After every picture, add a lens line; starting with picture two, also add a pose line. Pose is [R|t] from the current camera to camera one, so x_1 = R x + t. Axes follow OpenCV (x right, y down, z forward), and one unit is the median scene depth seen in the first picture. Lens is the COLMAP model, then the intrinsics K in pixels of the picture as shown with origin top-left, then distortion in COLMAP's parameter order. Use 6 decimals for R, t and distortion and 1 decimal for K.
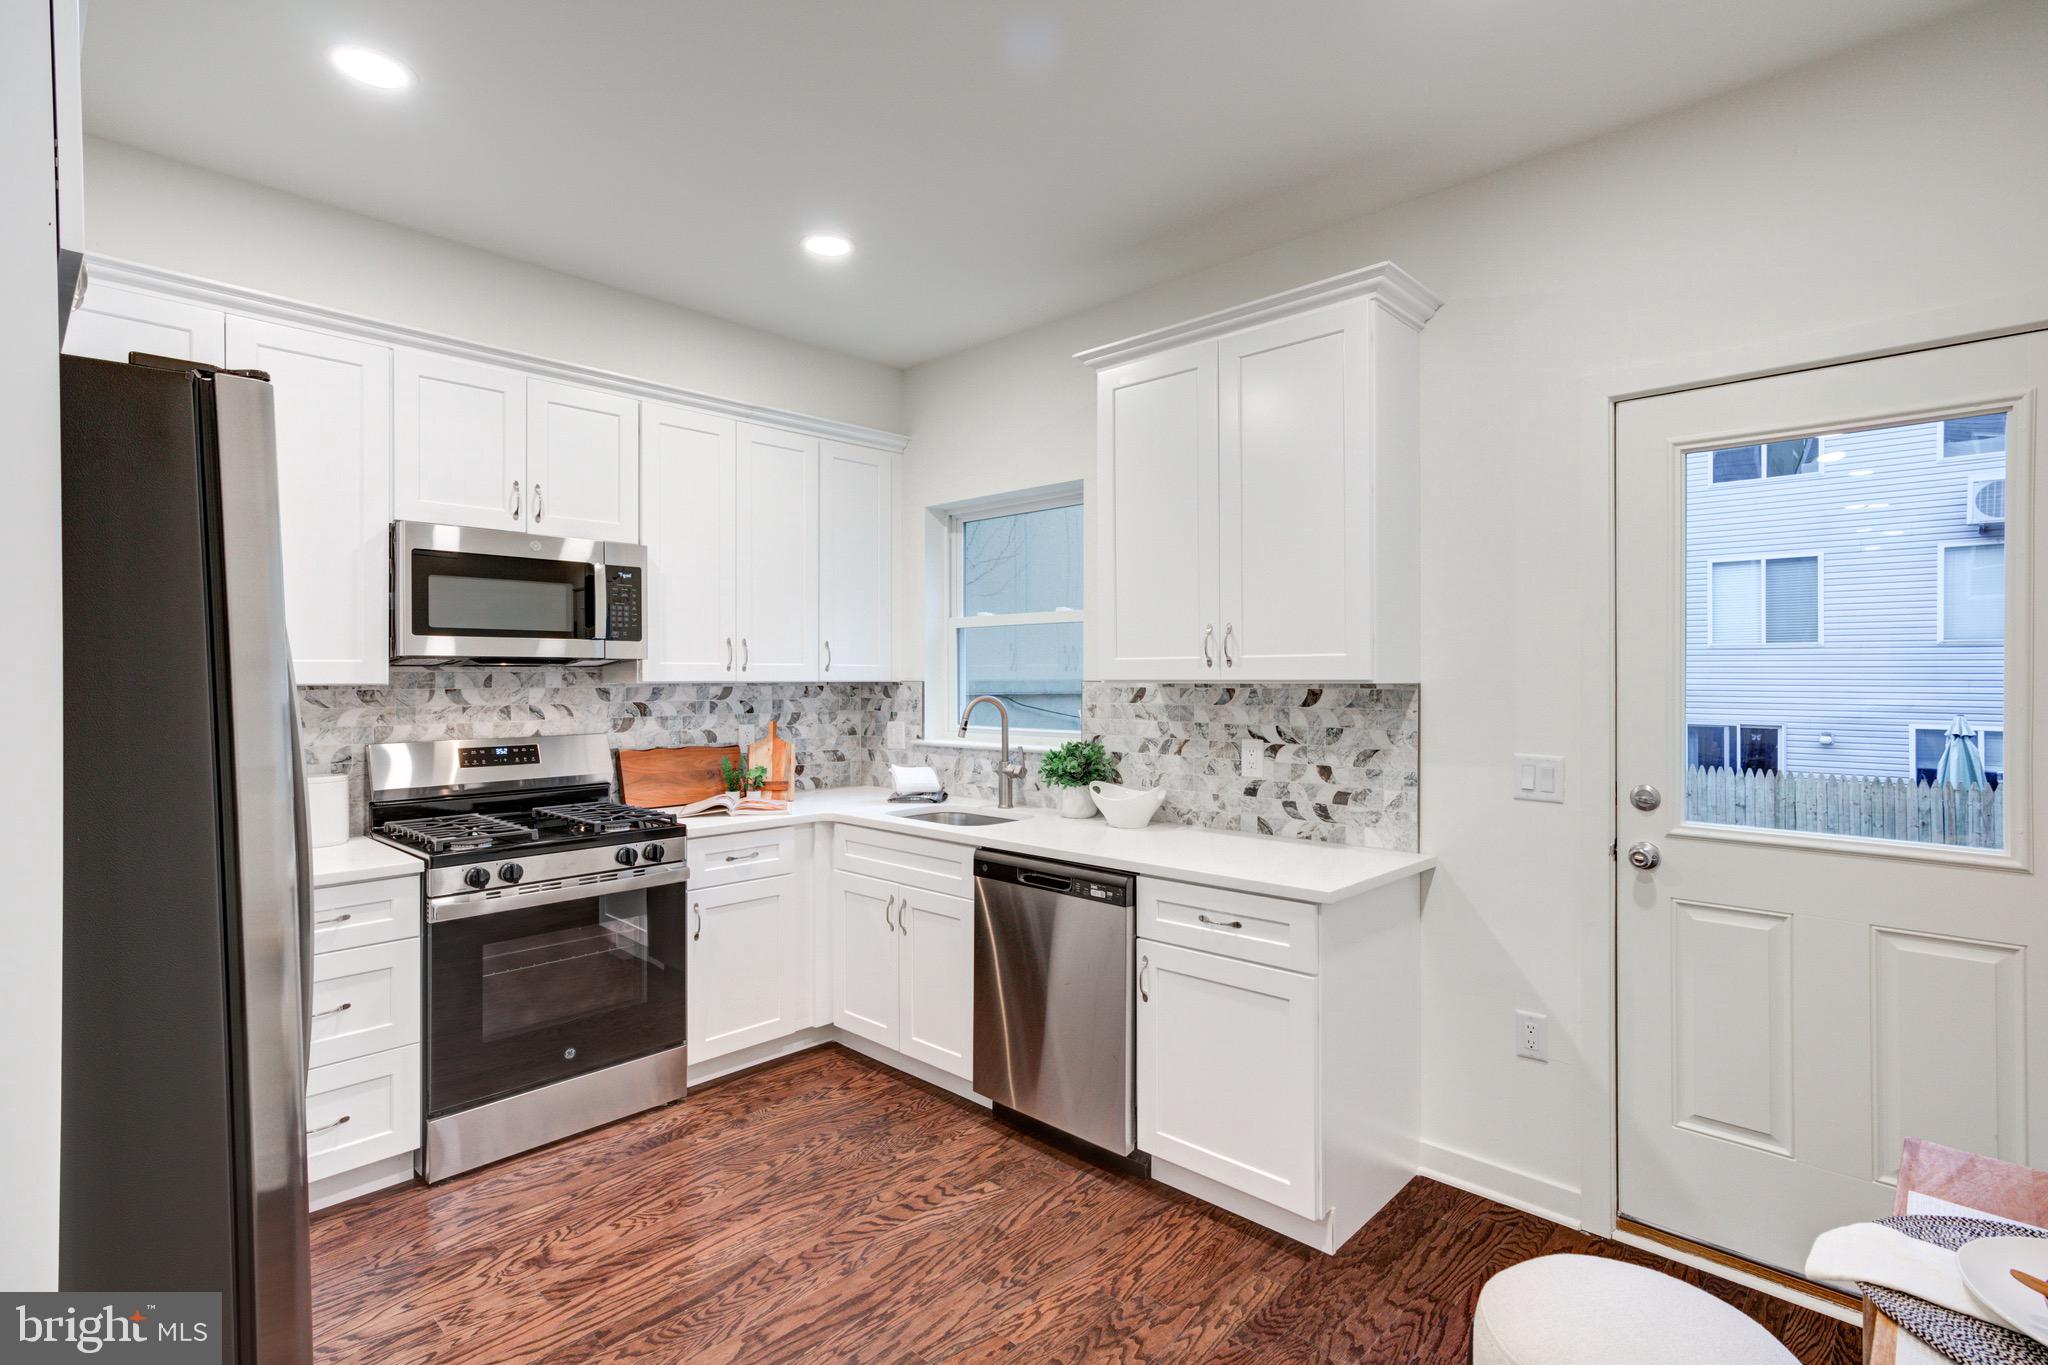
lens RADIAL K [[992.9, 0, 1015.5], [0, 992.9, 674.5], [0, 0, 1]] dist [-0.002712, 0.015042]
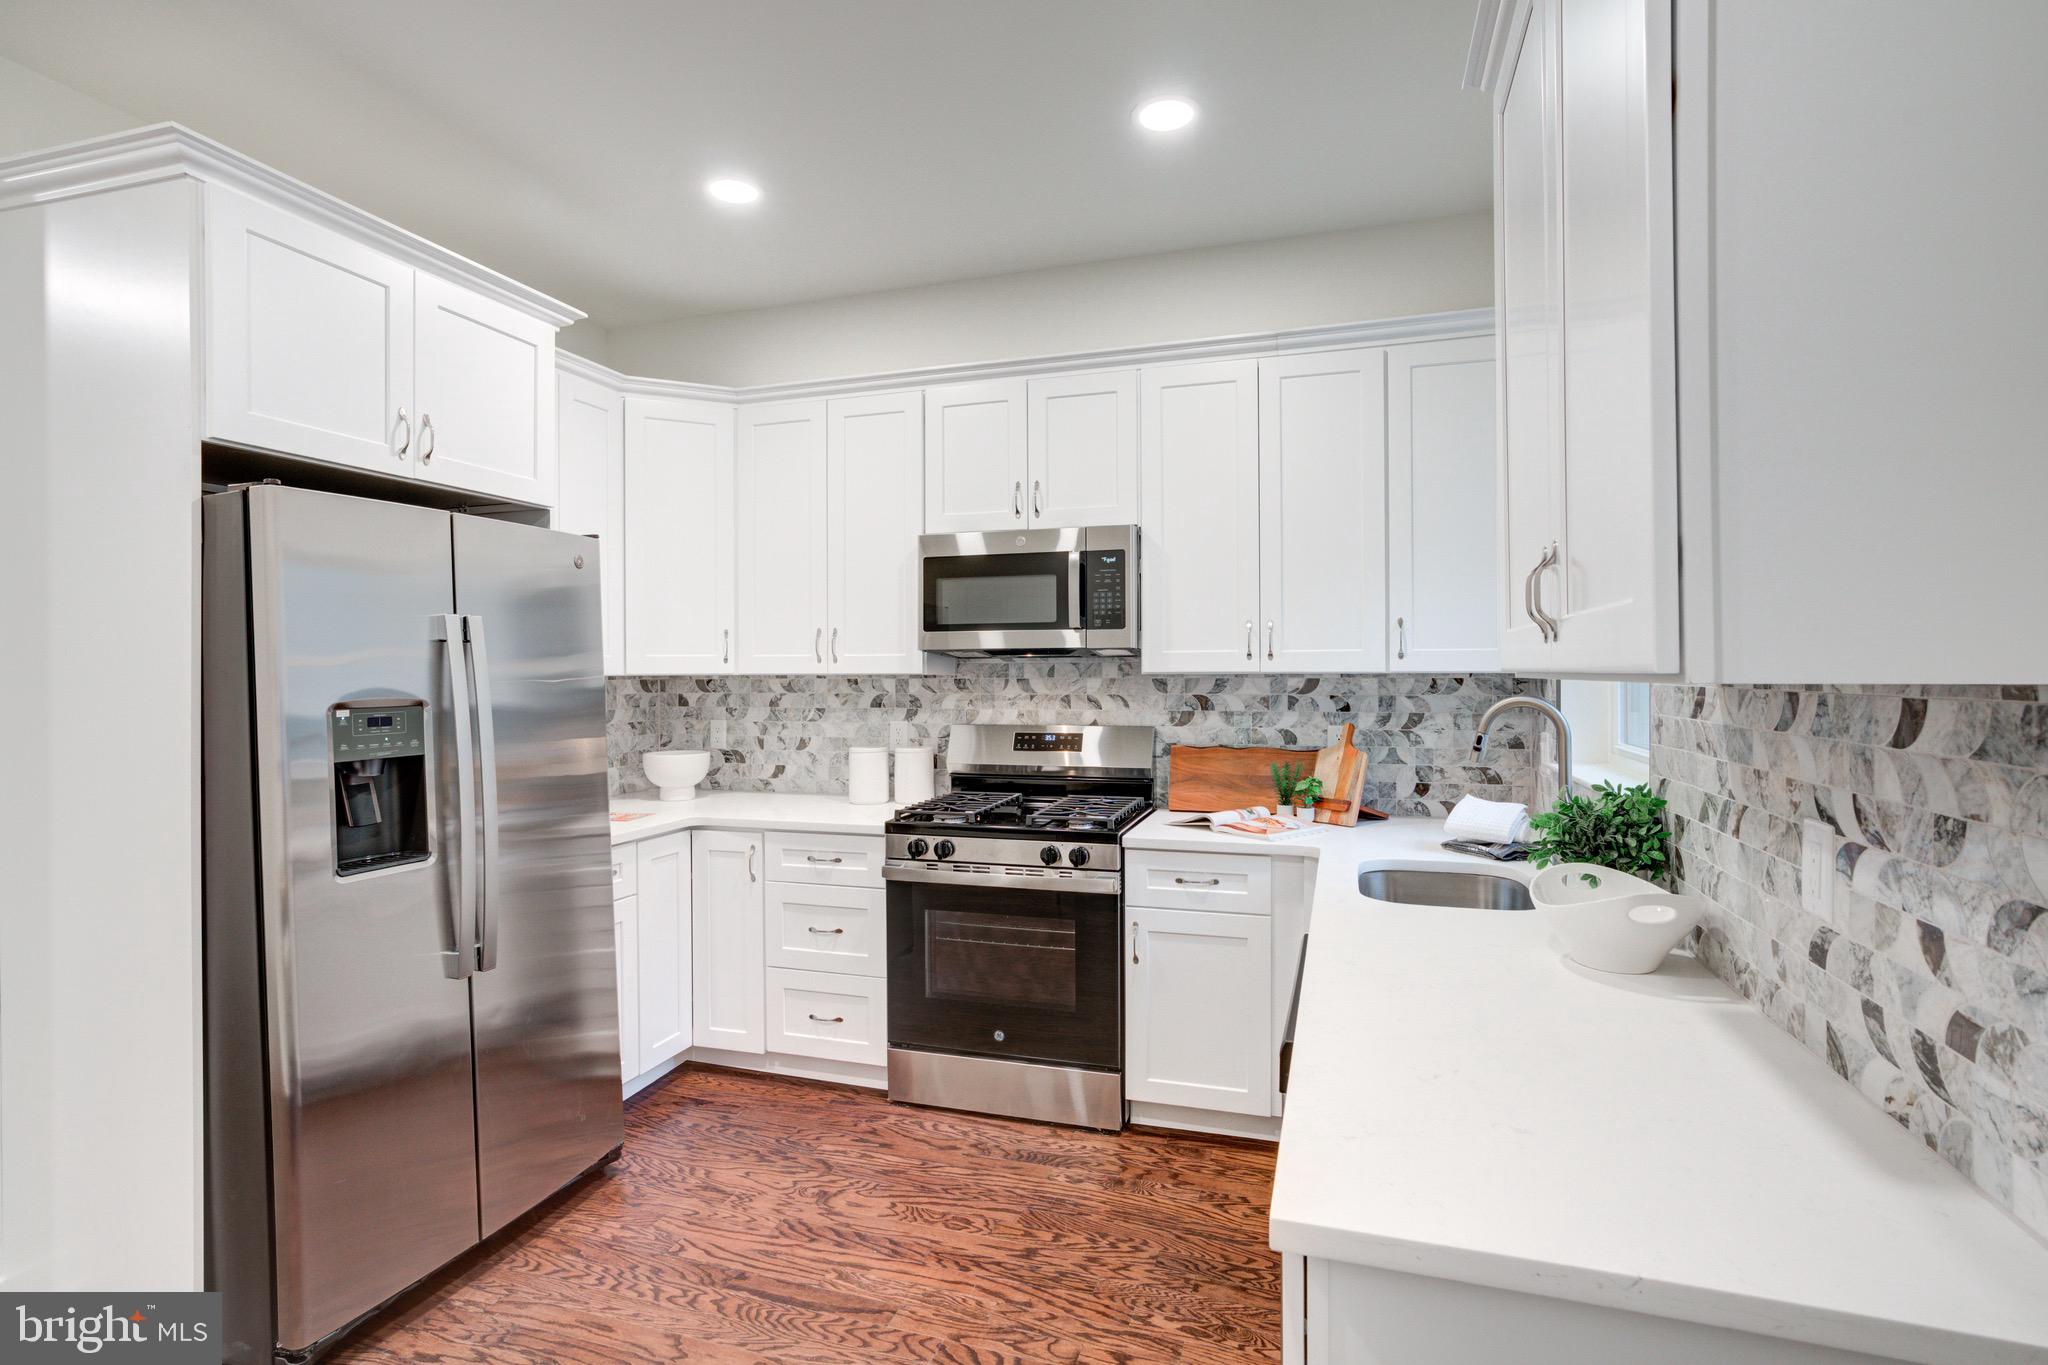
lens RADIAL K [[999.3, 0, 1024.5], [0, 999.3, 672.2], [0, 0, 1]] dist [-0.031824, 0.015788]
pose [[0.432701, 0.002709, -0.901534, 0.444618], [0.005147, 0.999972, 0.005475, 0.001692], [0.901523, -0.007009, 0.432675, 0.533895]]
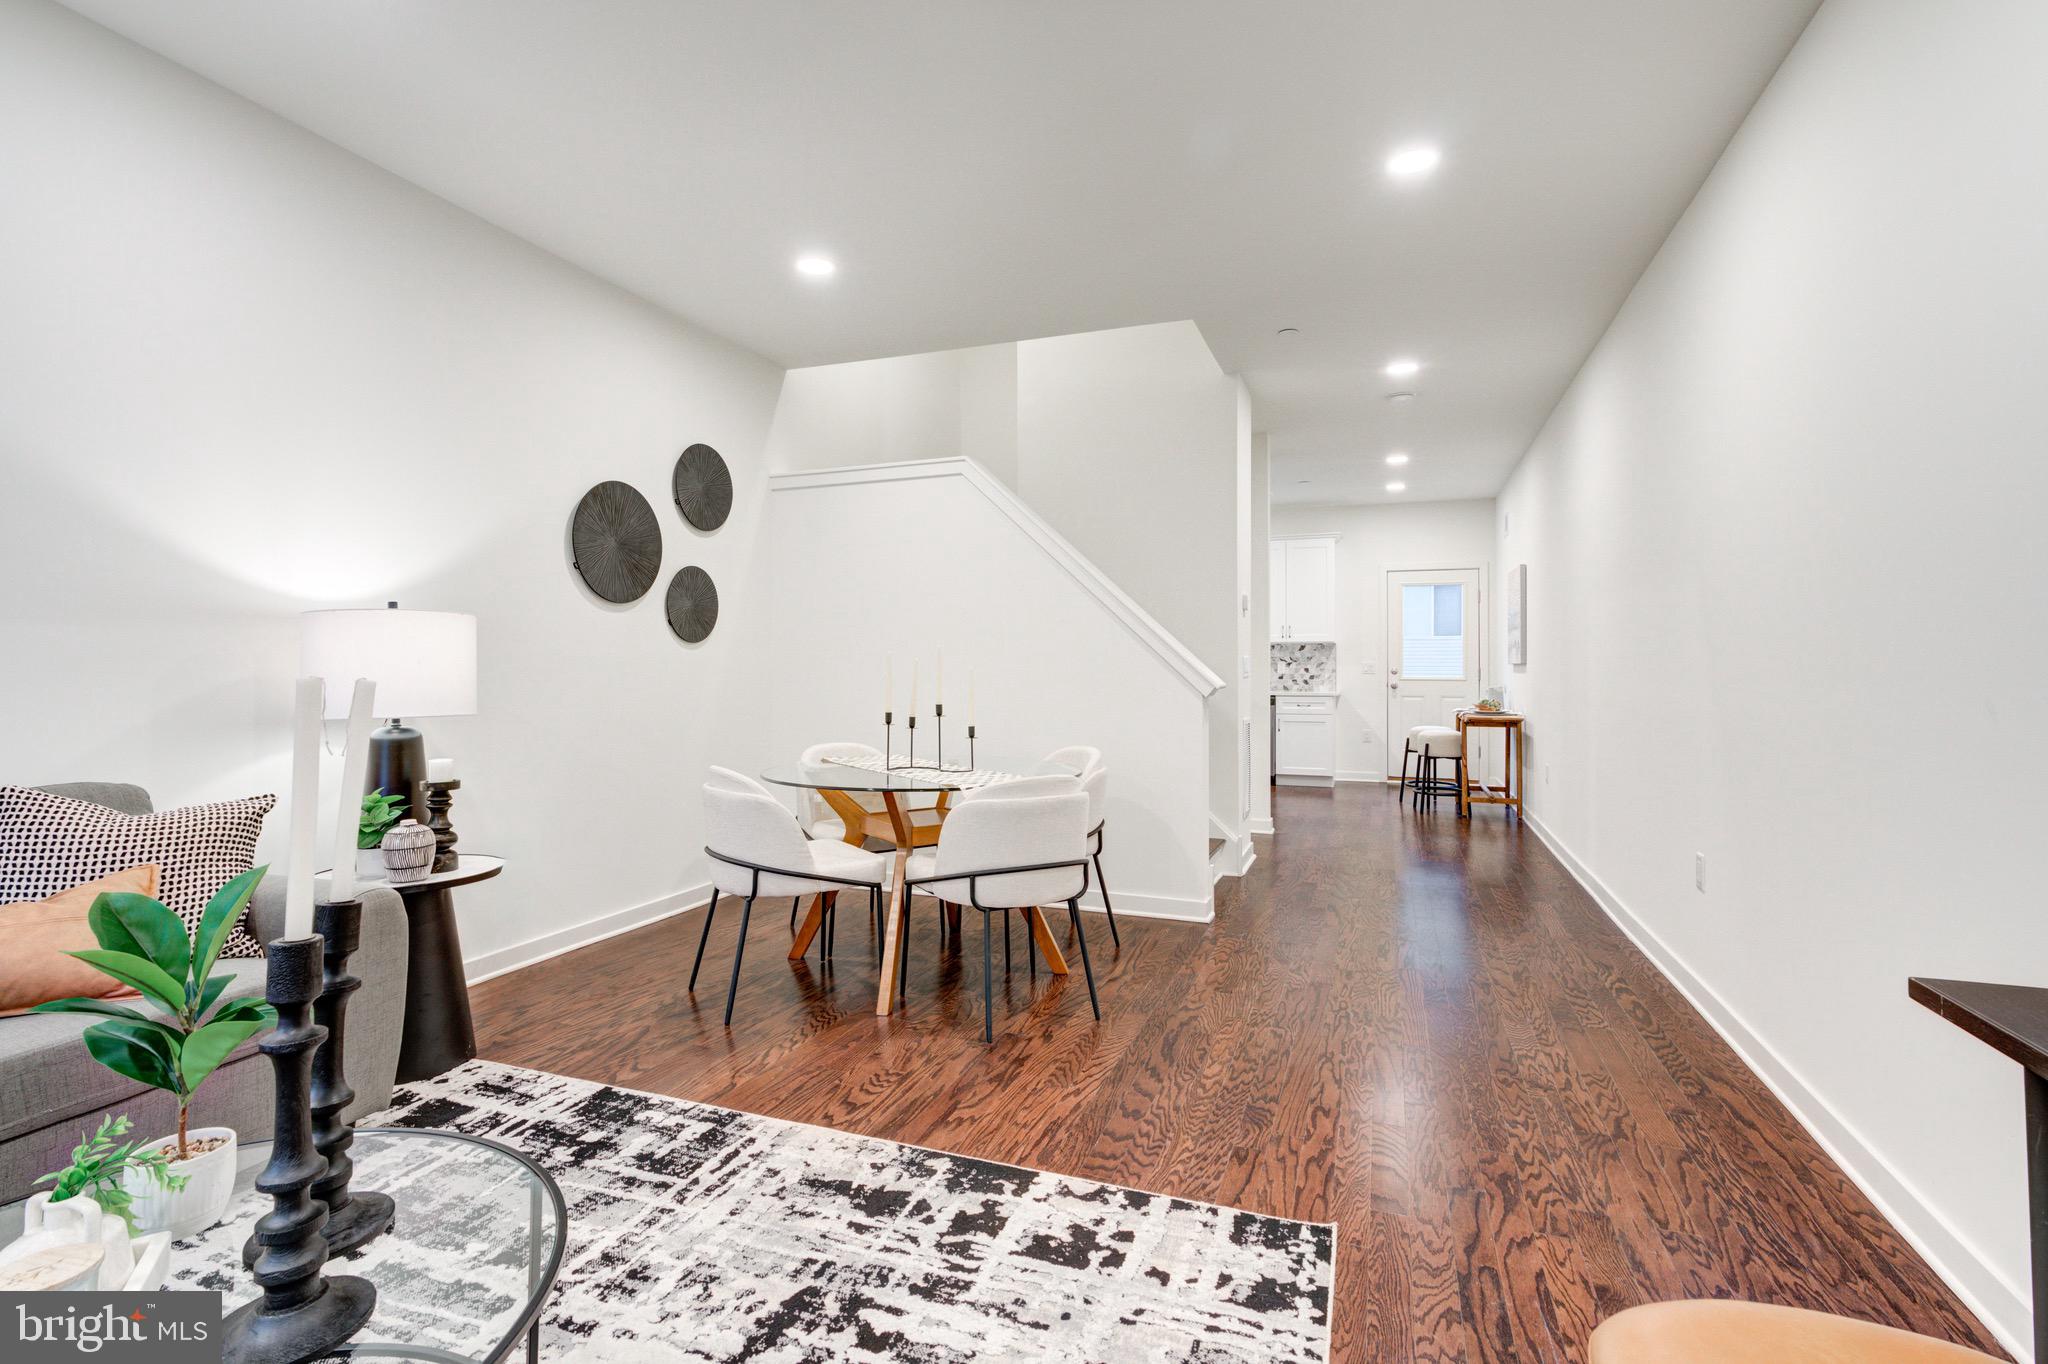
lens RADIAL K [[992.9, 0, 1015.5], [0, 992.9, 674.0], [0, 0, 1]] dist [-0.002712, 0.015042]
pose [[0.920148, -0.001977, 0.391567, -1.755494], [-0.001178, 0.999969, 0.007815, 0.080403], [-0.391570, -0.007652, 0.920117, -1.563608]]
